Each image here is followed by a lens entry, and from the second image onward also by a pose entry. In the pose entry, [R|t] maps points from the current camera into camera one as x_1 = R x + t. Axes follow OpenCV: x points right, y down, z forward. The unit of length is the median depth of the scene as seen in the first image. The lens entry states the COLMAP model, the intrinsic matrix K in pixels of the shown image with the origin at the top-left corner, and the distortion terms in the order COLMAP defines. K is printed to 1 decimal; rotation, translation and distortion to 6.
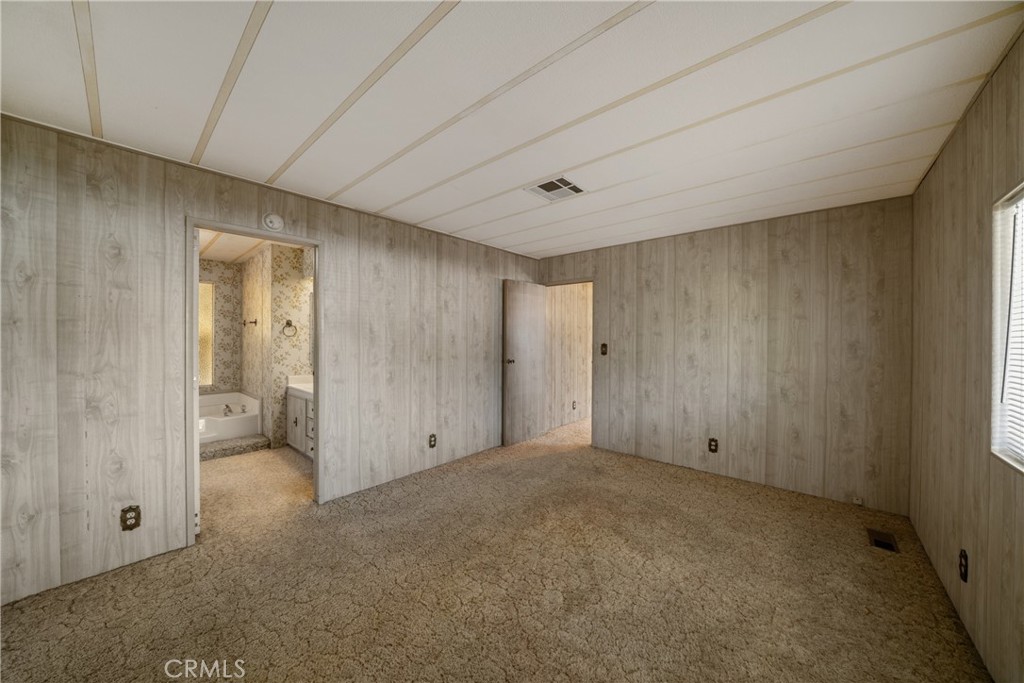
lens RADIAL K [[369.1, 0, 508.8], [0, 369.1, 345.5], [0, 0, 1]] dist [-0.012600, 0.000781]
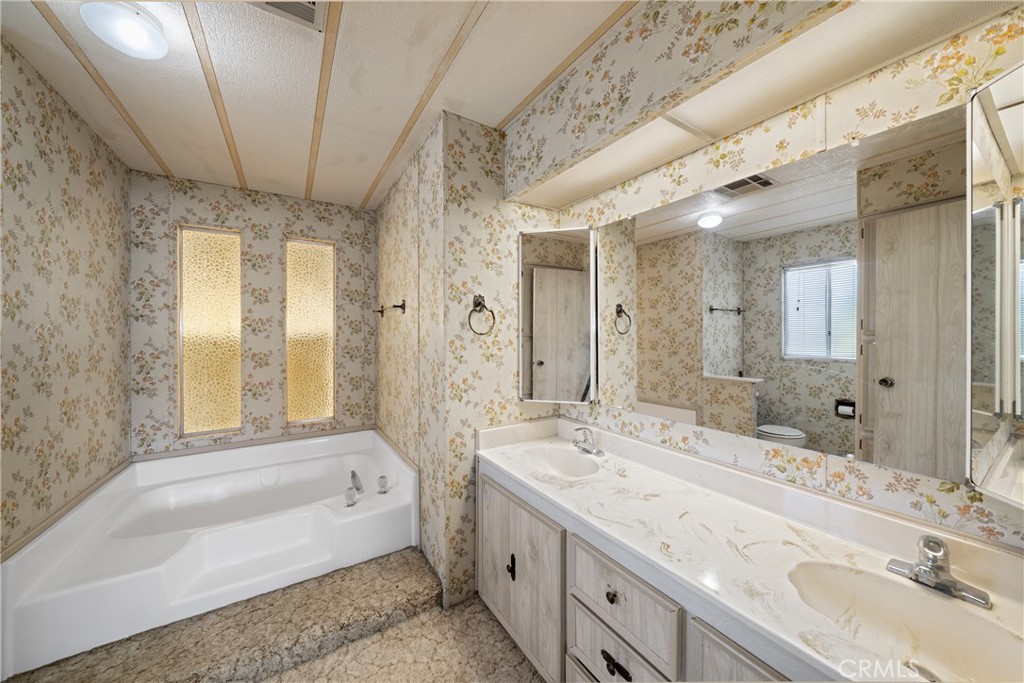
lens RADIAL K [[369.1, 0, 514.4], [0, 369.1, 339.3], [0, 0, 1]] dist [-0.012600, 0.000781]
pose [[0.965918, -0.004761, -0.258804, -0.435452], [0.004259, 0.999988, -0.002501, -0.017618], [0.258812, 0.001313, 0.965927, 0.583771]]
